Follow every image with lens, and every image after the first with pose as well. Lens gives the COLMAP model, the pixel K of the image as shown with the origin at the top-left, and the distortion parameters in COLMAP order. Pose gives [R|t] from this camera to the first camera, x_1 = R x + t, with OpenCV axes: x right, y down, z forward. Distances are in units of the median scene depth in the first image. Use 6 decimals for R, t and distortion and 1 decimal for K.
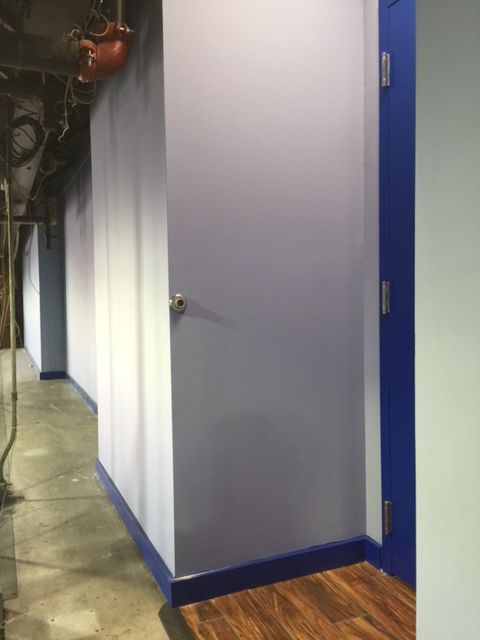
lens RADIAL K [[552.1, 0, 240.5], [0, 552.1, 319.9], [0, 0, 1]] dist [0.068956, -0.080081]
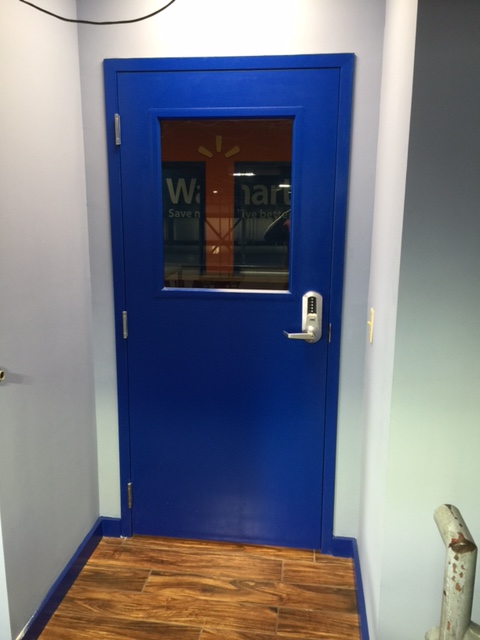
lens RADIAL K [[552.1, 0, 240.0], [0, 552.1, 320.2], [0, 0, 1]] dist [0.068956, -0.080081]
pose [[0.505389, -0.153582, 0.849114, -0.653496], [0.014008, 0.985364, 0.169889, -0.261814], [-0.862778, -0.073965, 0.500143, 0.191786]]
